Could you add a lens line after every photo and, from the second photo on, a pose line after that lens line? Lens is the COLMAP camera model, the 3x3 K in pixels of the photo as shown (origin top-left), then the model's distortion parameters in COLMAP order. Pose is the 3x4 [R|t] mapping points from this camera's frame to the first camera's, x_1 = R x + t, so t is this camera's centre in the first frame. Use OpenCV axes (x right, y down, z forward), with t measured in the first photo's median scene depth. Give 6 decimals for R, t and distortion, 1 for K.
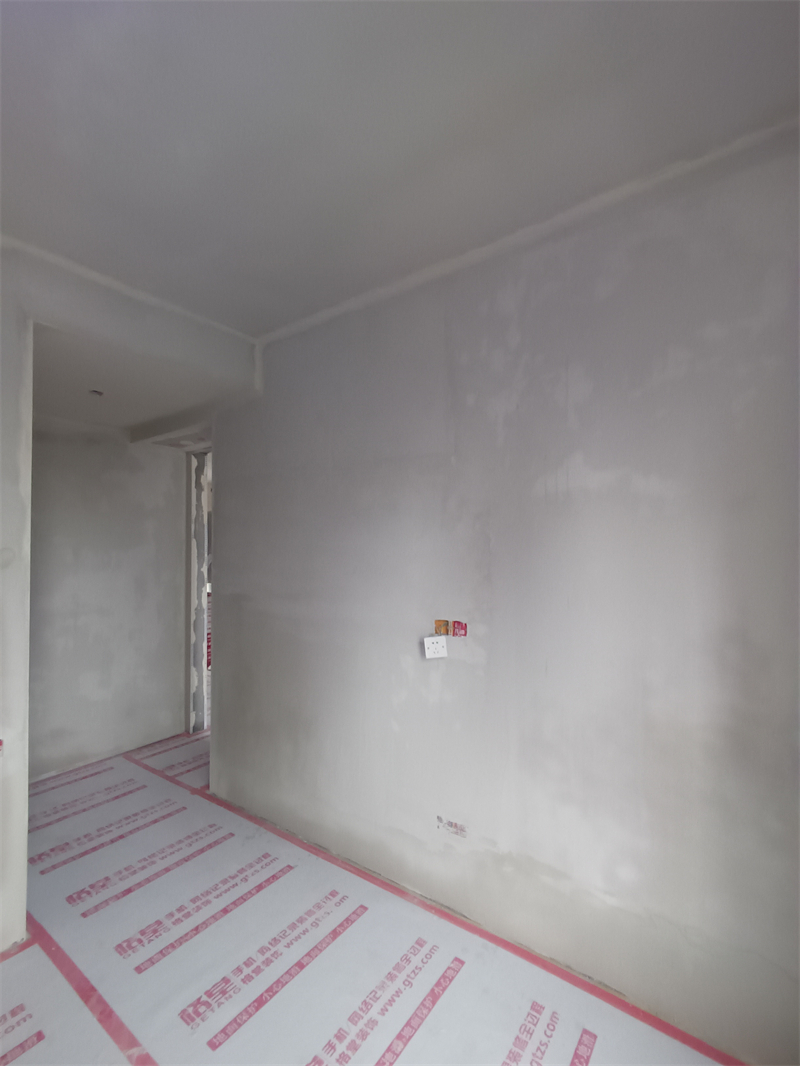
lens RADIAL K [[489.3, 0, 414.1], [0, 489.3, 549.0], [0, 0, 1]] dist [-0.006883, 0.003732]
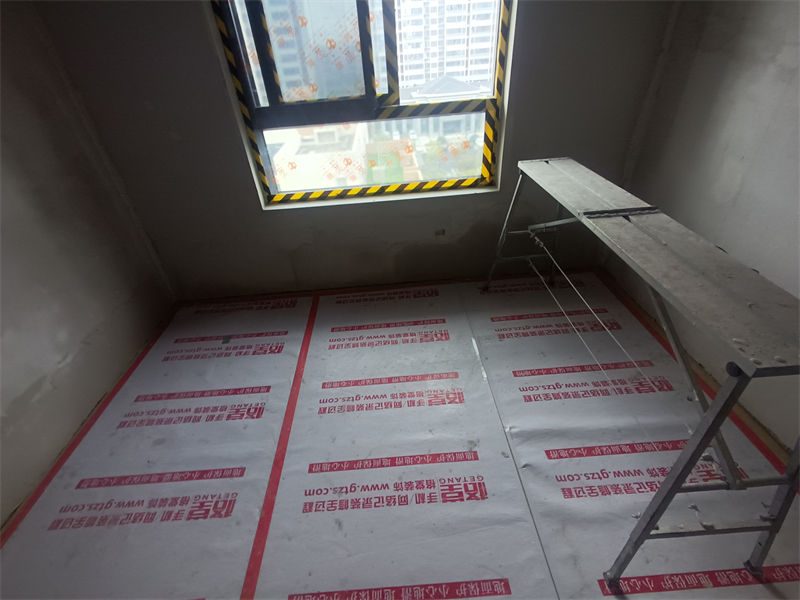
lens RADIAL K [[367.2, 0, 396.5], [0, 367.2, 304.1], [0, 0, 1]] dist [-0.006883, 0.003732]
pose [[-0.601461, -0.436115, 0.669364, -0.720380], [0.066925, 0.807406, 0.586189, 0.026924], [-0.796094, 0.397367, -0.456436, 0.588756]]
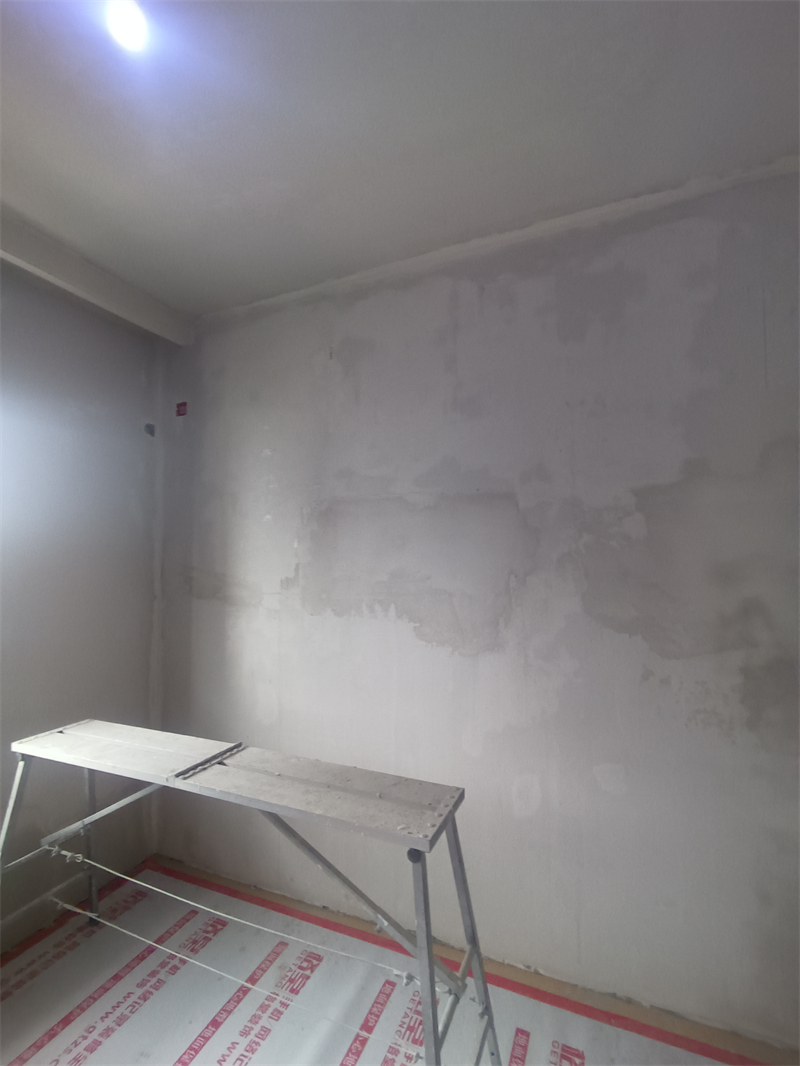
lens RADIAL K [[489.3, 0, 405.5], [0, 489.3, 536.3], [0, 0, 1]] dist [-0.006883, 0.003732]
pose [[-0.978750, -0.004253, -0.205013, -0.576742], [0.004375, 0.999124, -0.041612, -0.003094], [0.205010, -0.041624, -0.977874, 0.709362]]
